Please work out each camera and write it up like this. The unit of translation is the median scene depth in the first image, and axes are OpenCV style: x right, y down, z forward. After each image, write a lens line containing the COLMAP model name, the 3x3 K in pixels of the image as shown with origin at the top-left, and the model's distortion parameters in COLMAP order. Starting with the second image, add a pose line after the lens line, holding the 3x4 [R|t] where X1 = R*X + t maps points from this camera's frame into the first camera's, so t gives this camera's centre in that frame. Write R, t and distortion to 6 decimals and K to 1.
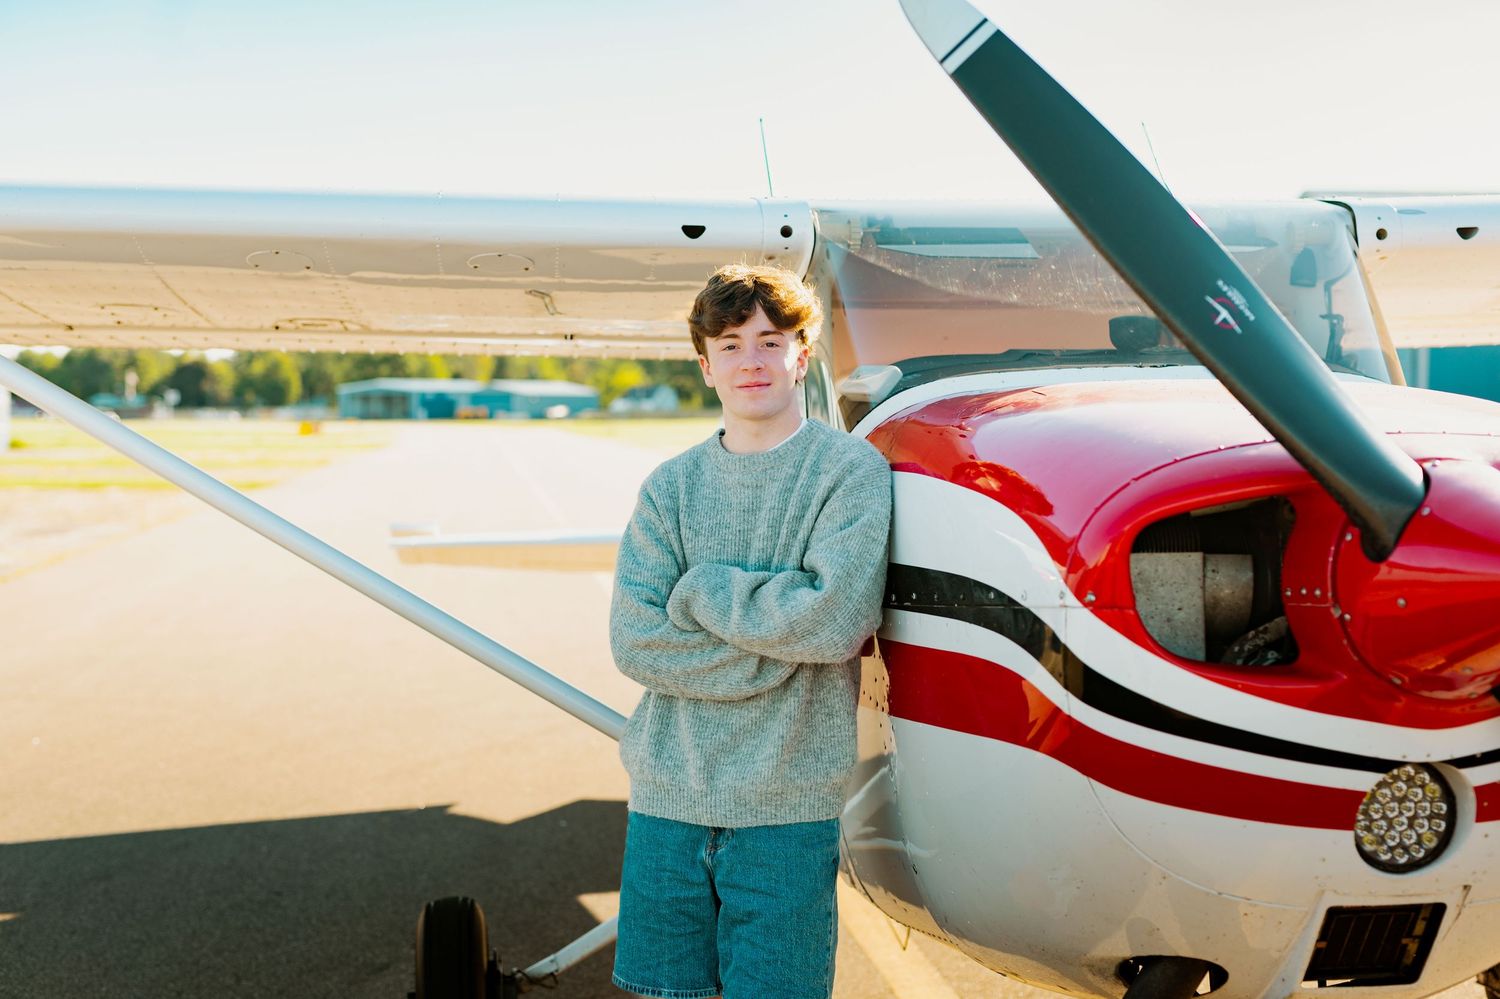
lens RADIAL K [[2174.3, 0, 750.9], [0, 2174.3, 501.3], [0, 0, 1]] dist [-0.040829, 0.000000]
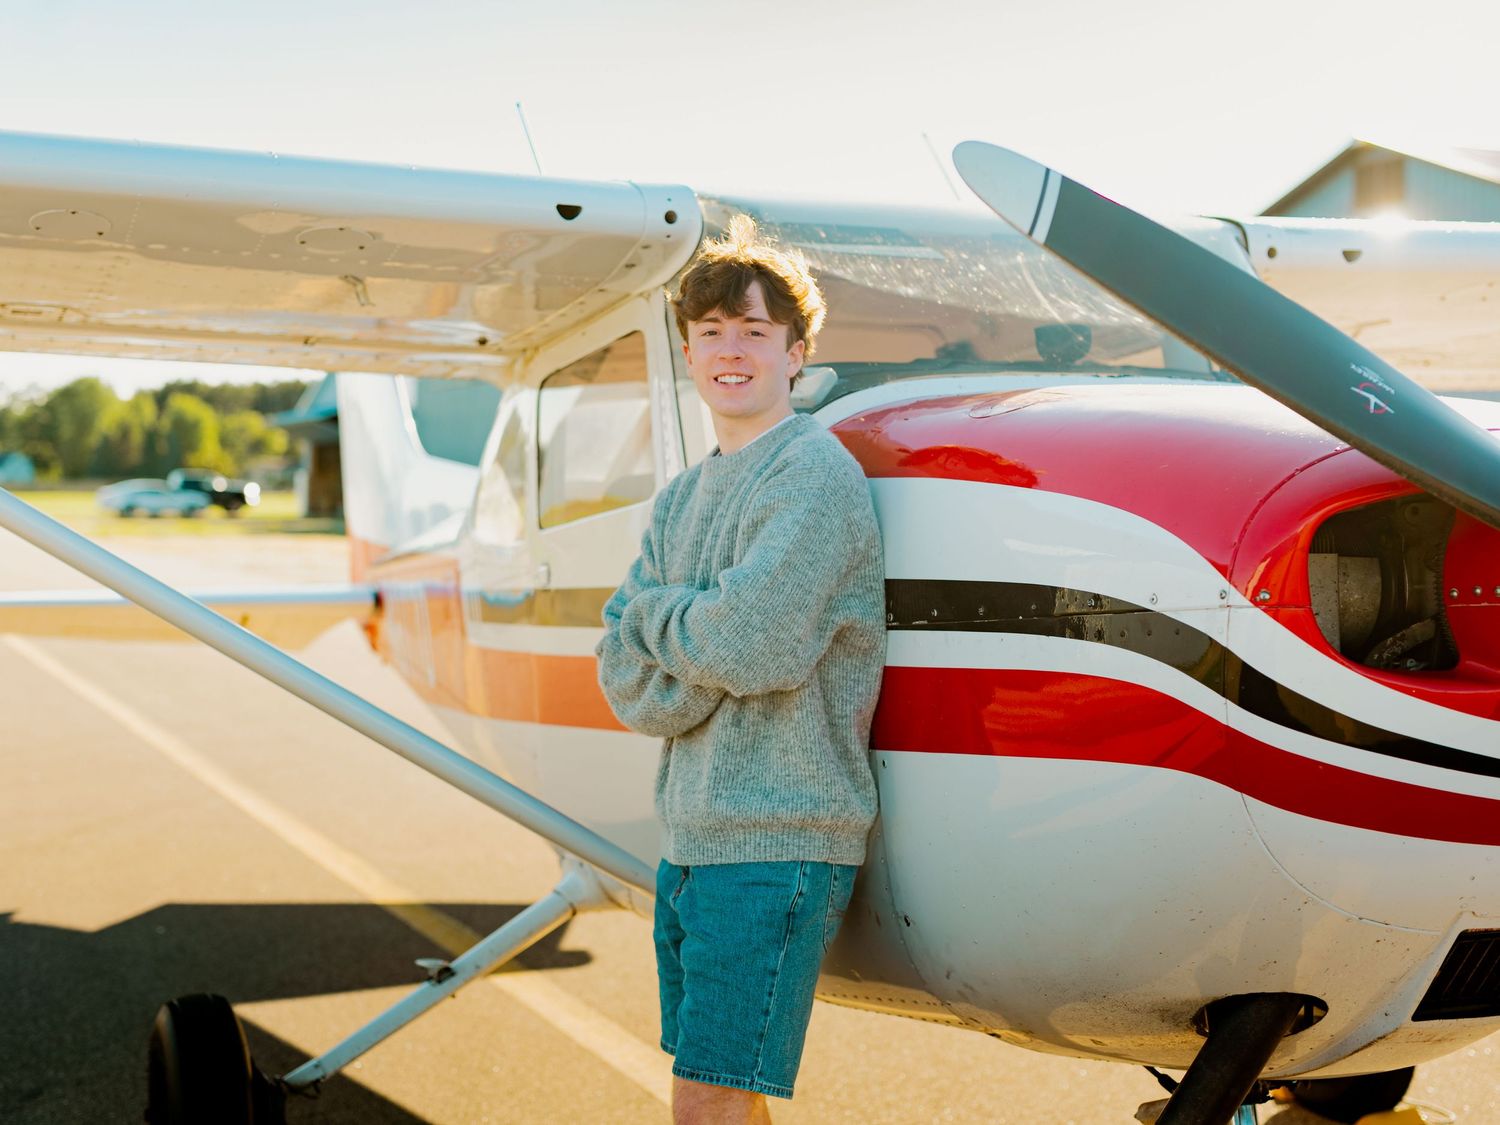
lens RADIAL K [[2455.4, 0, 748.9], [0, 2455.4, 559.9], [0, 0, 1]] dist [-0.025279, 0.000000]
pose [[0.969011, 0.015626, 0.246521, -0.241276], [-0.012283, 0.999811, -0.015093, 0.036512], [-0.246710, 0.011597, 0.969020, 0.031315]]
